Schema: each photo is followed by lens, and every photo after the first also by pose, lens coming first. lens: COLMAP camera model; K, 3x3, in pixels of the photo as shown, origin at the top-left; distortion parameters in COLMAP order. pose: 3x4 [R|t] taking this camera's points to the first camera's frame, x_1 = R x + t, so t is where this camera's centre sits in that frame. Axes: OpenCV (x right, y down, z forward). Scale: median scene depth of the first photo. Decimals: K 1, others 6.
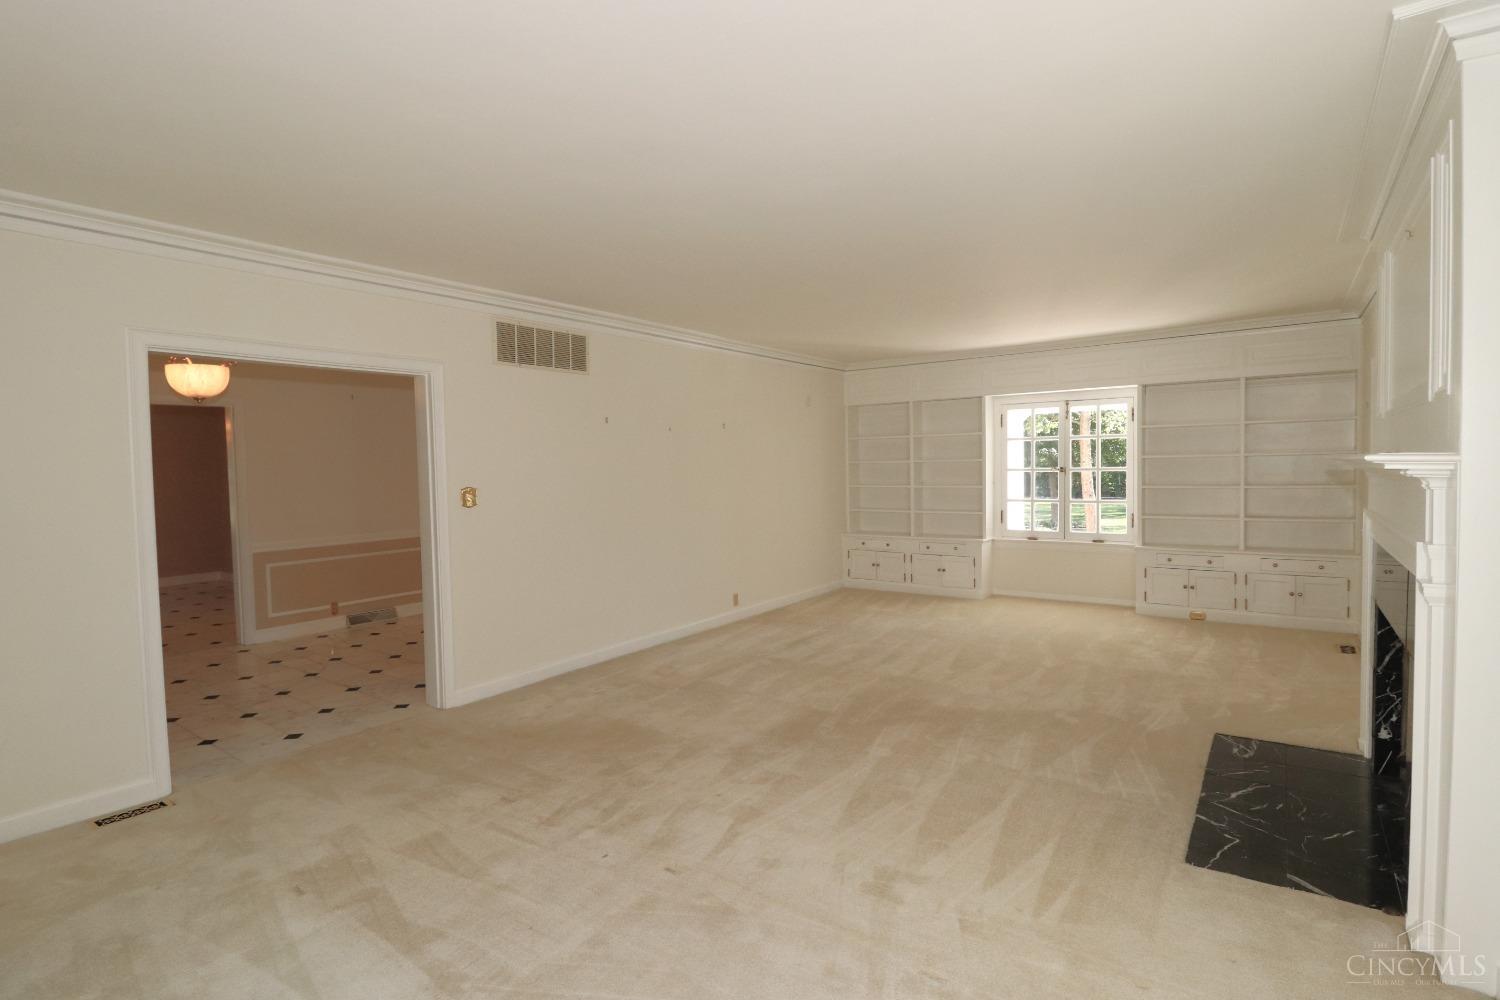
lens RADIAL K [[732.5, 0, 750.0], [0, 732.5, 500.0], [0, 0, 1]] dist [0.000535, -0.000118]
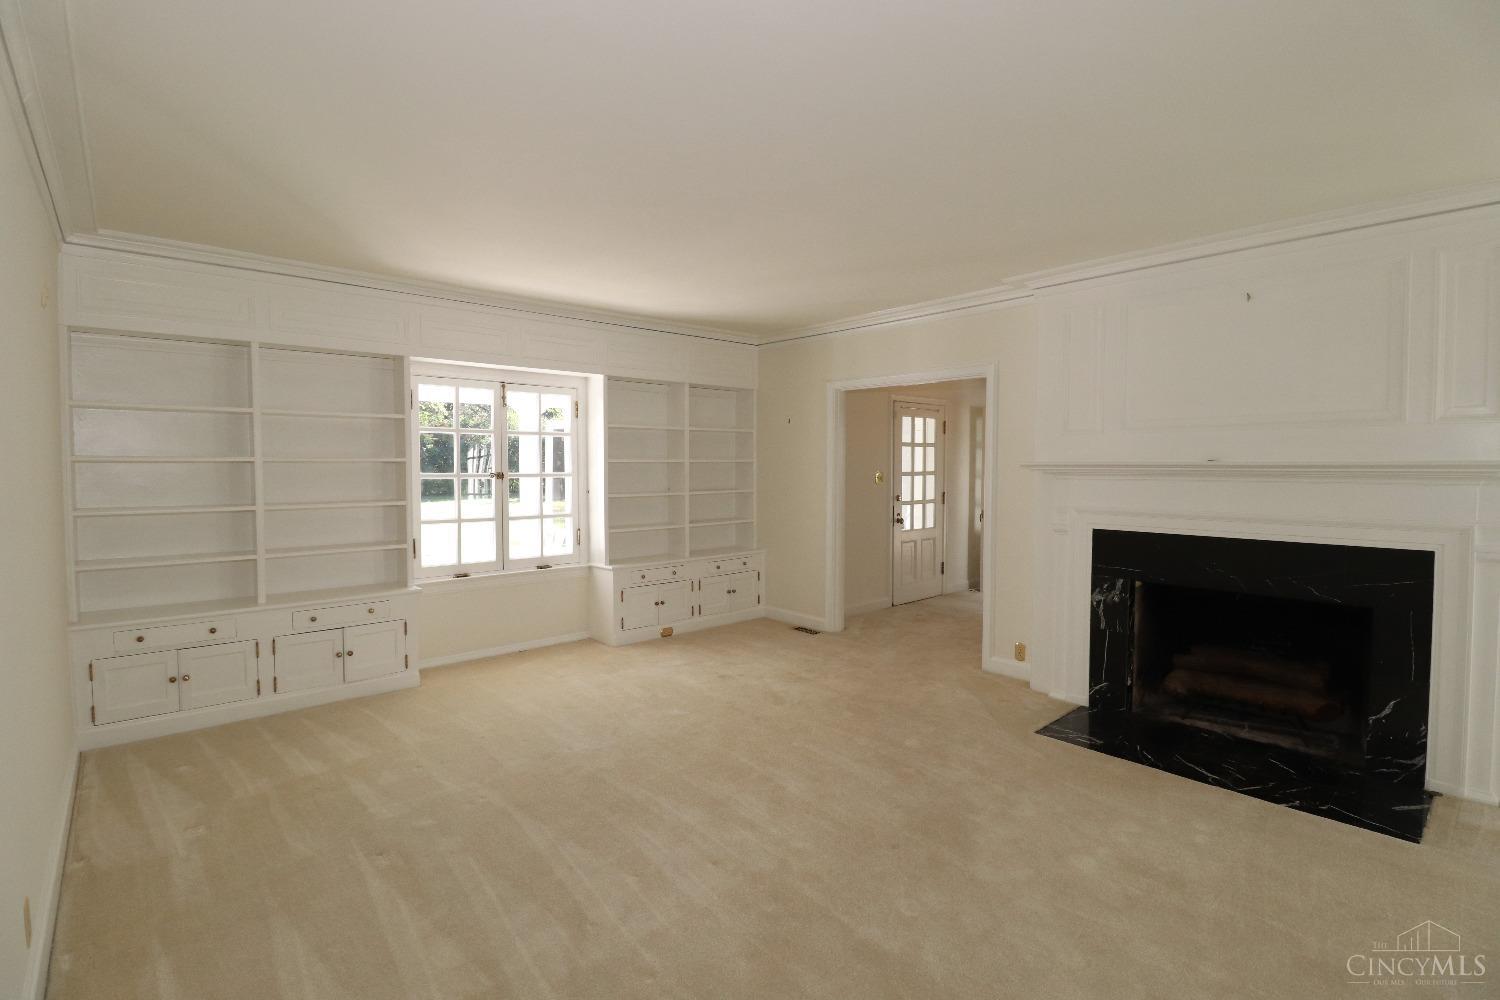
lens RADIAL K [[692.9, 0, 750.0], [0, 692.9, 500.0], [0, 0, 1]] dist [-0.012270, -0.000767]
pose [[0.199674, -0.033116, 0.979303, -0.229809], [0.036685, 0.998981, 0.026302, -0.029997], [-0.979175, 0.030673, 0.200685, 0.705999]]
